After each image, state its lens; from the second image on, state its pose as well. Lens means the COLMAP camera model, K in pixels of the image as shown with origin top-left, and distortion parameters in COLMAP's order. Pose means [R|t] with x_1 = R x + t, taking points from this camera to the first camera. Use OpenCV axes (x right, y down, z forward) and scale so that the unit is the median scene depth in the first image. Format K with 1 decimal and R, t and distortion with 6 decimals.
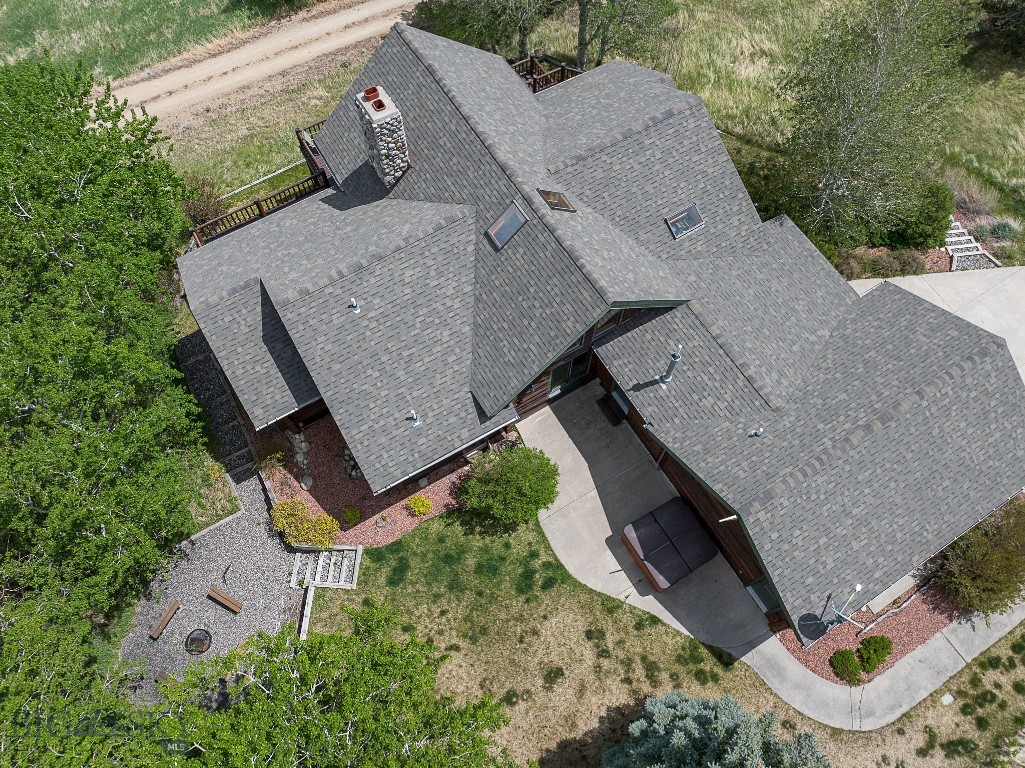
lens RADIAL K [[726.6, 0, 512.5], [0, 726.6, 384.0], [0, 0, 1]] dist [-0.040971, 0.008144]
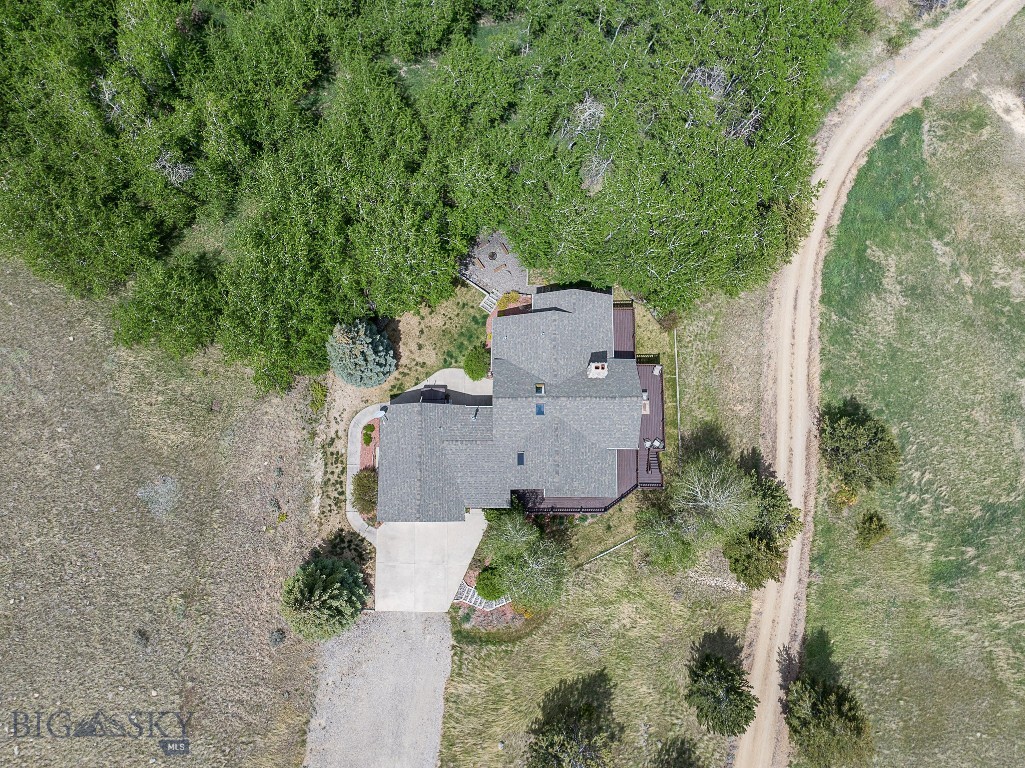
lens RADIAL K [[726.6, 0, 512.5], [0, 726.6, 384.0], [0, 0, 1]] dist [-0.040971, 0.008144]
pose [[-0.516938, 0.844576, -0.139524, 0.411677], [-0.775626, -0.393162, 0.493790, -1.472547], [0.362187, 0.363477, 0.858315, -1.438864]]
